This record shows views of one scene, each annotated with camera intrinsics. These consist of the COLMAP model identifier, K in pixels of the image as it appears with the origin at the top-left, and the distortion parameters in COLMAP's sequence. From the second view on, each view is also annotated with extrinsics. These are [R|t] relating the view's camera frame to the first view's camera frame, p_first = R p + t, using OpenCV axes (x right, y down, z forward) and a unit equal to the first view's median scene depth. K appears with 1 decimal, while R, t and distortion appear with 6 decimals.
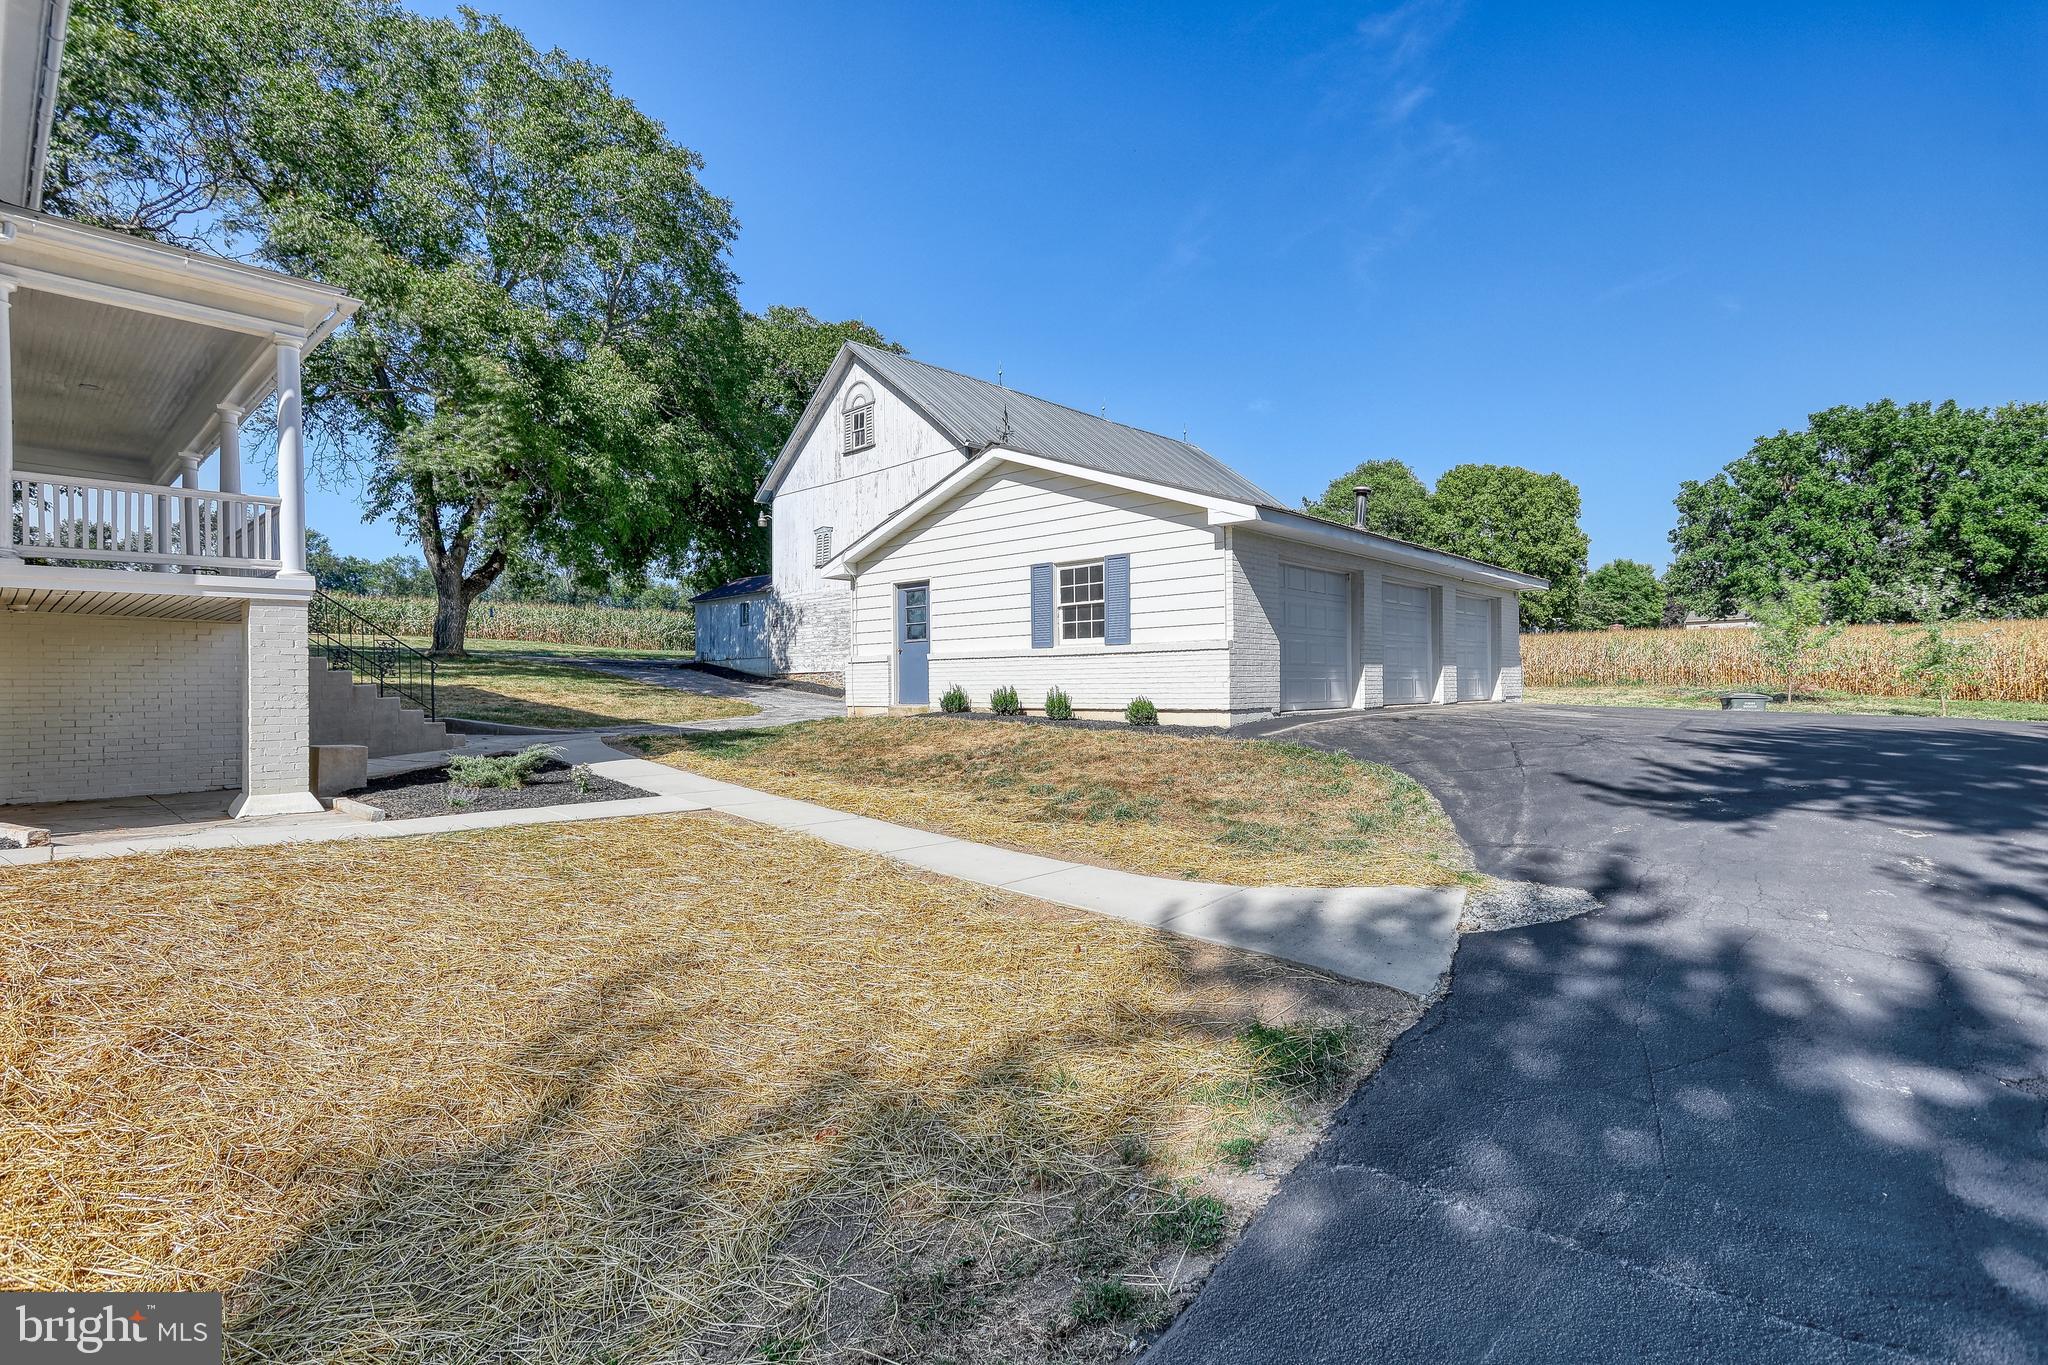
lens RADIAL K [[971.2, 0, 1011.0], [0, 971.2, 671.3], [0, 0, 1]] dist [-0.001153, 0.002522]
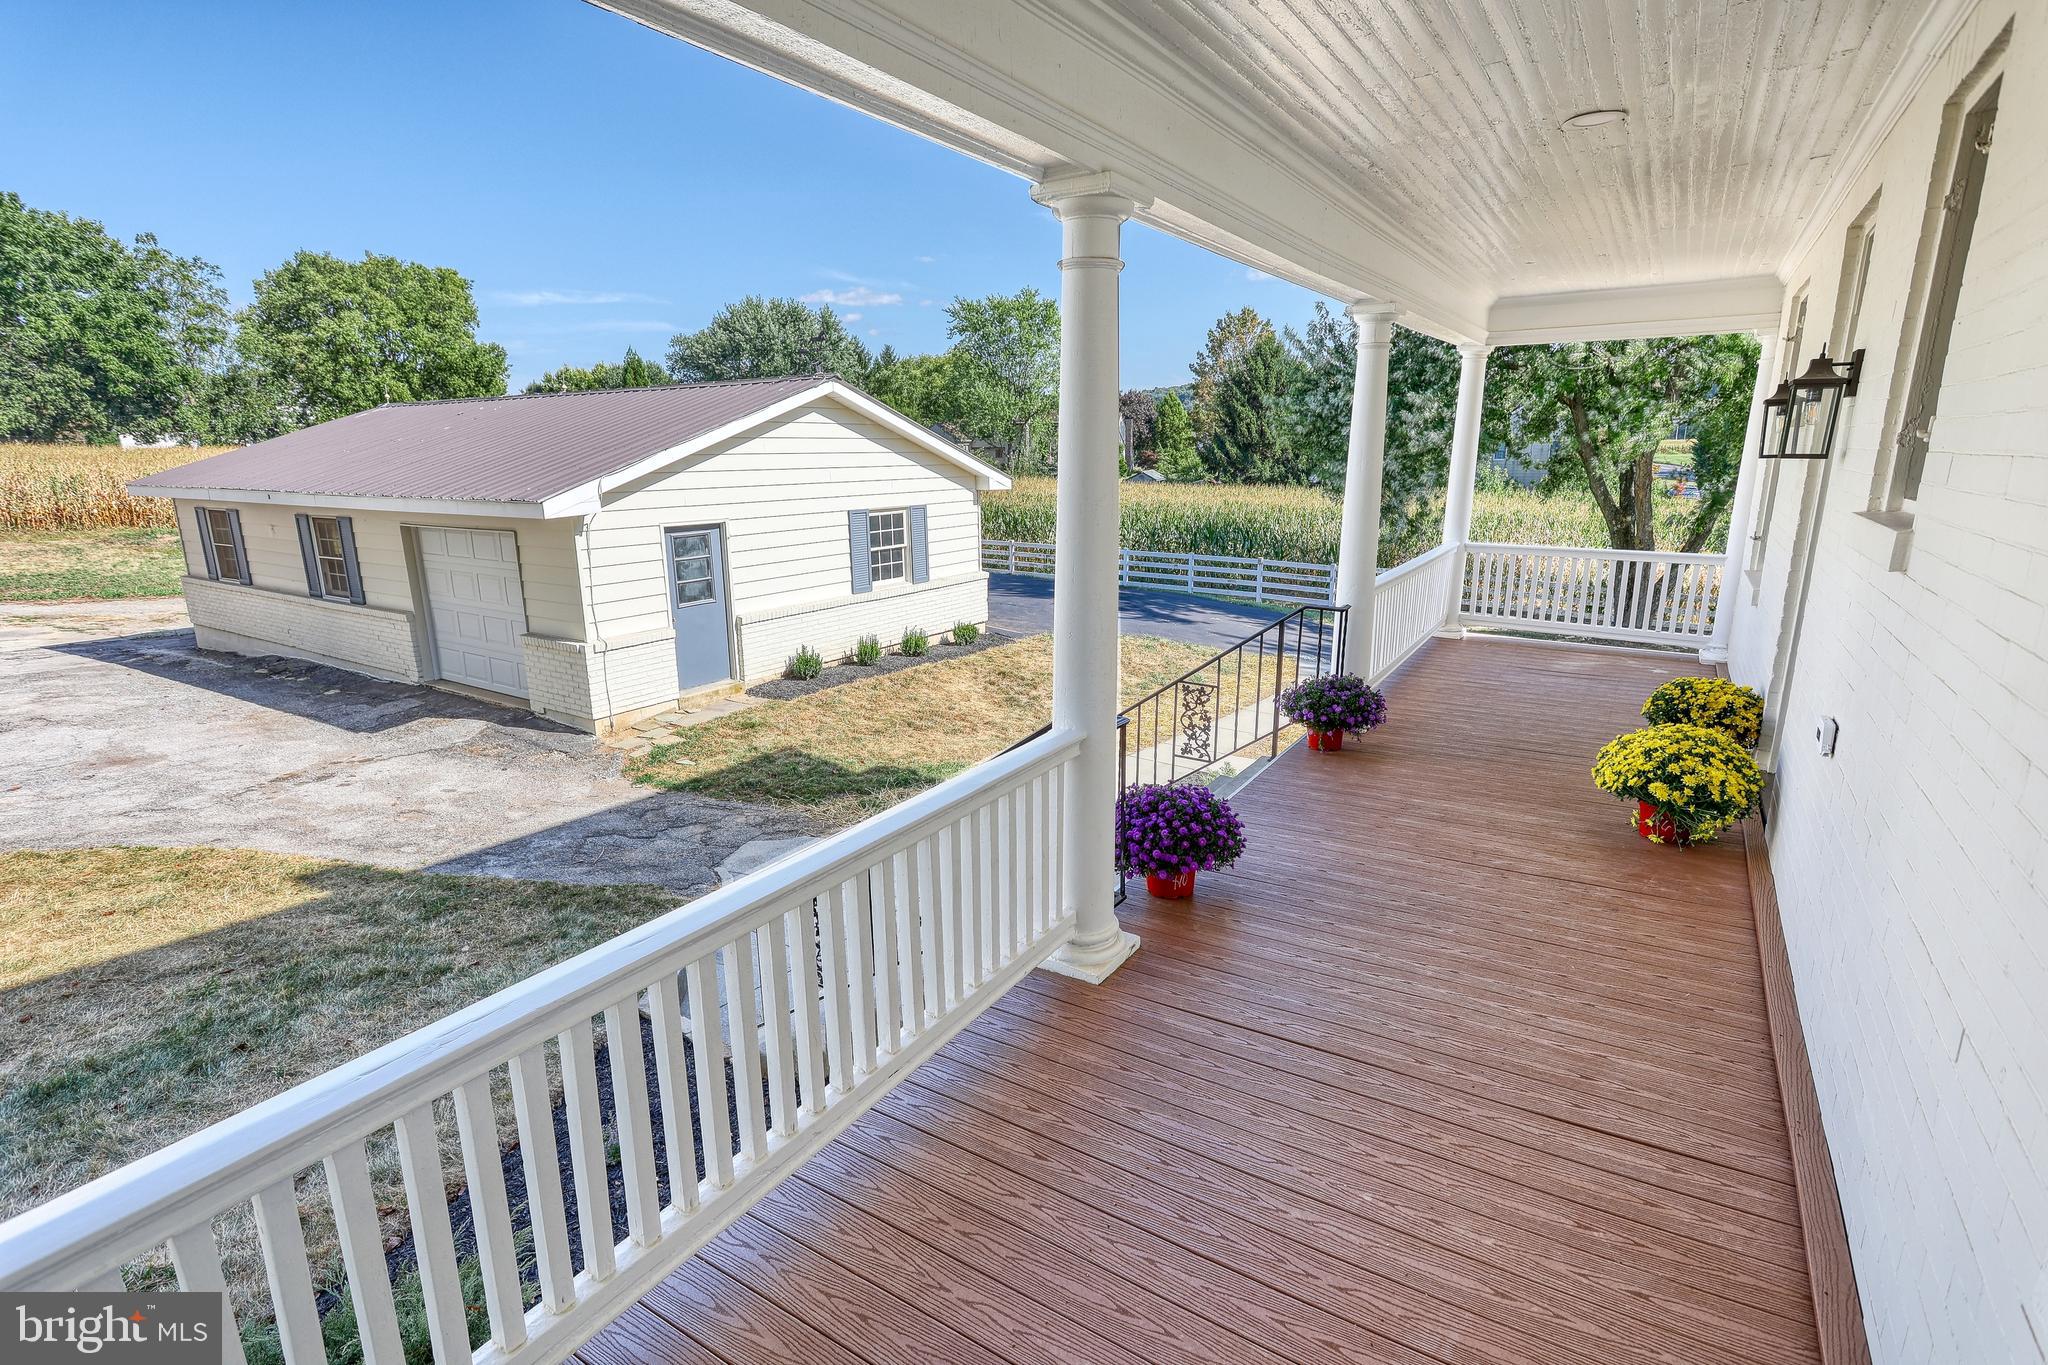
lens RADIAL K [[971.2, 0, 1018.5], [0, 971.2, 675.2], [0, 0, 1]] dist [-0.001153, 0.002522]
pose [[-0.157544, -0.211993, 0.964489, -0.491115], [-0.005992, 0.976873, 0.213736, -0.077902], [-0.987494, 0.027893, -0.155171, 0.486935]]
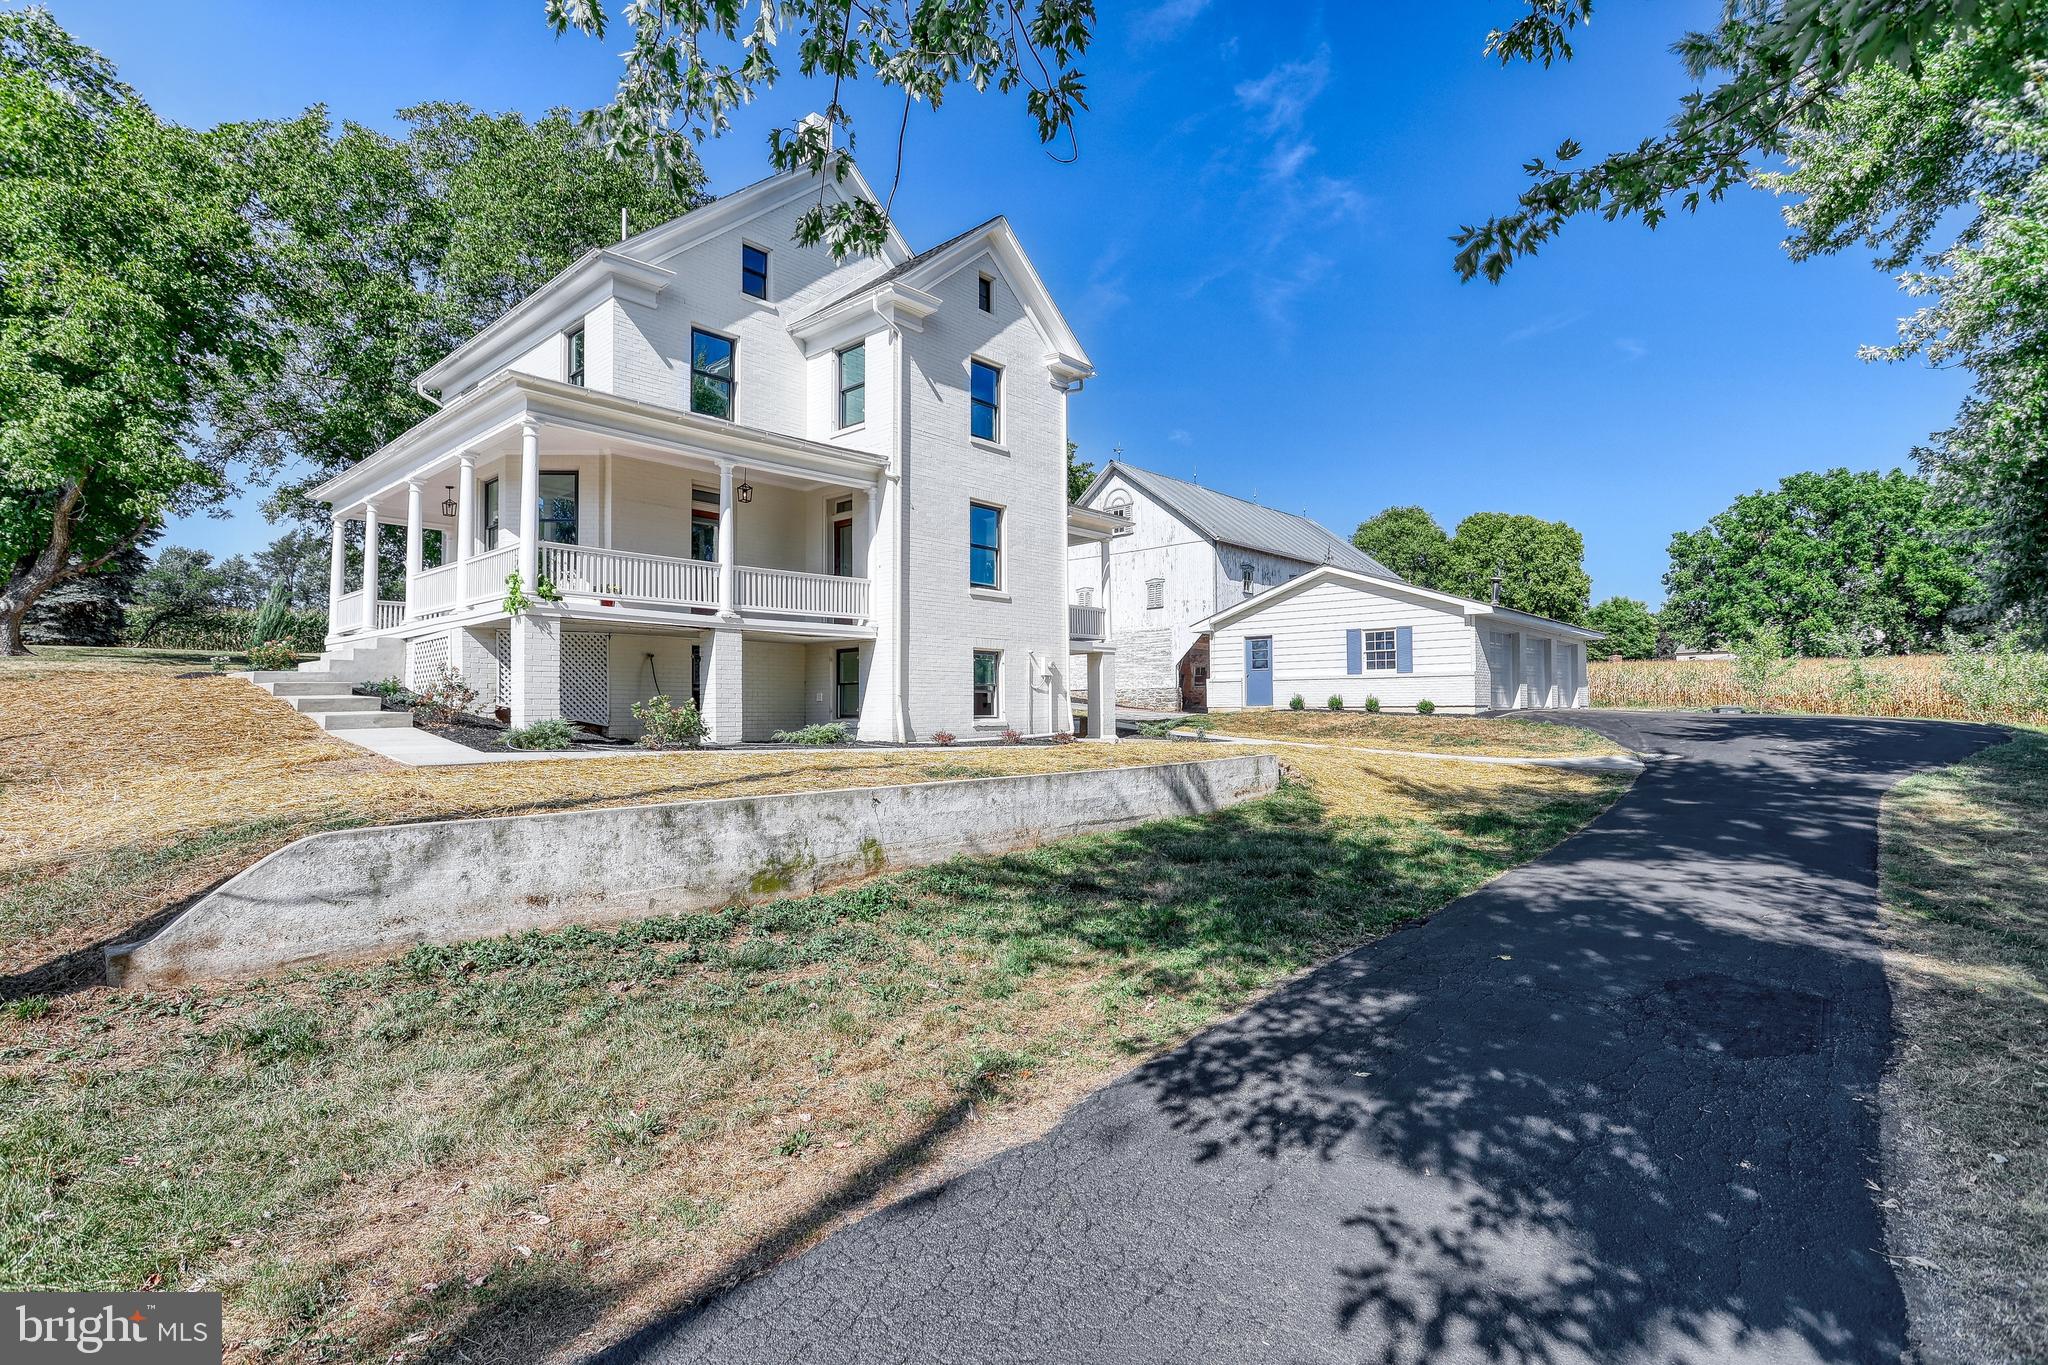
lens RADIAL K [[971.2, 0, 1008.2], [0, 971.2, 678.2], [0, 0, 1]] dist [-0.001153, 0.002522]
pose [[0.999944, 0.005961, 0.008784, -0.319987], [-0.005806, 0.999829, -0.017540, 0.010486], [-0.008887, 0.017488, 0.999808, -0.428482]]
